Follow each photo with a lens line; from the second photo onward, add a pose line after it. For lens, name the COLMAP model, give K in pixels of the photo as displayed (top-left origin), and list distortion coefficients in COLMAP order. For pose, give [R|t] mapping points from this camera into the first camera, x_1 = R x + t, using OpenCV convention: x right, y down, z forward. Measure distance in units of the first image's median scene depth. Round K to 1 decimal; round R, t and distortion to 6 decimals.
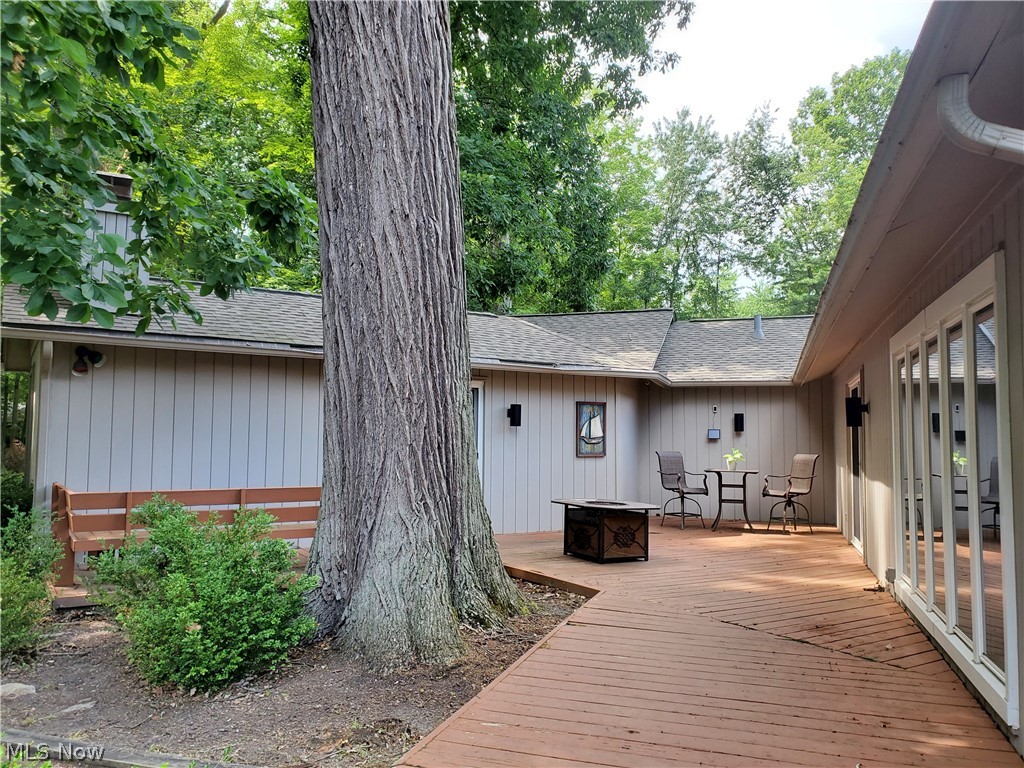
lens RADIAL K [[802.2, 0, 512.0], [0, 802.2, 384.0], [0, 0, 1]] dist [0.121590, -0.260596]
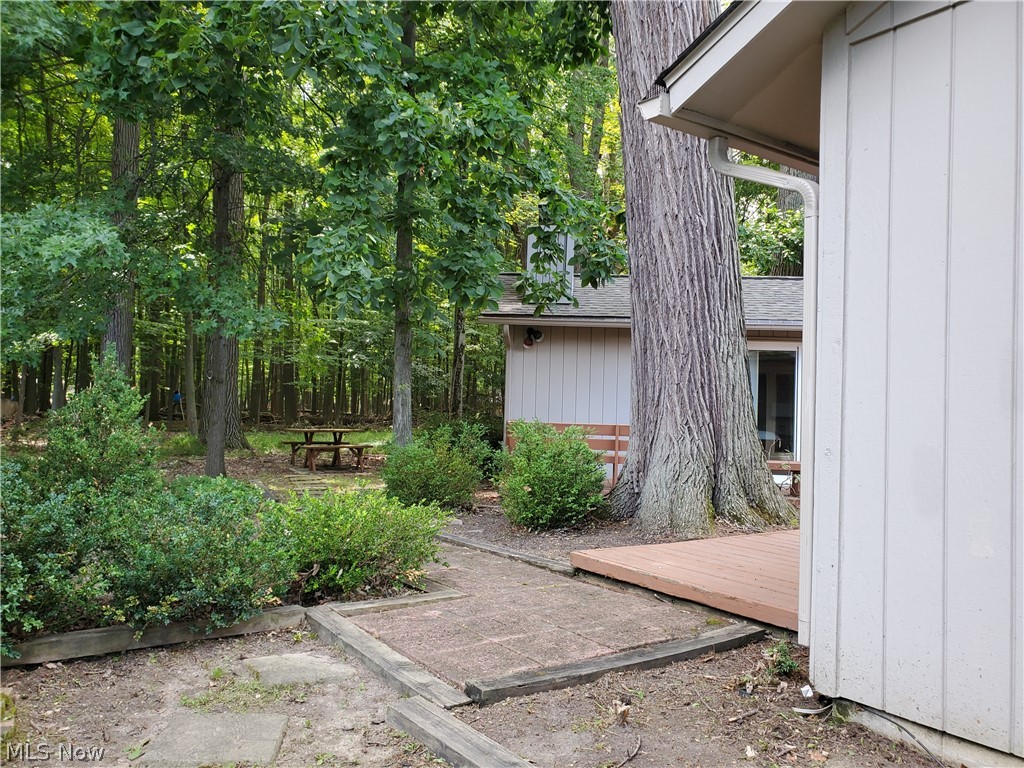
lens RADIAL K [[802.2, 0, 512.0], [0, 802.2, 384.0], [0, 0, 1]] dist [0.121590, -0.260596]
pose [[0.803019, -0.005557, -0.595928, 0.282163], [0.017691, 0.999738, 0.014516, 0.030908], [0.595691, -0.022200, 0.802907, -0.164214]]
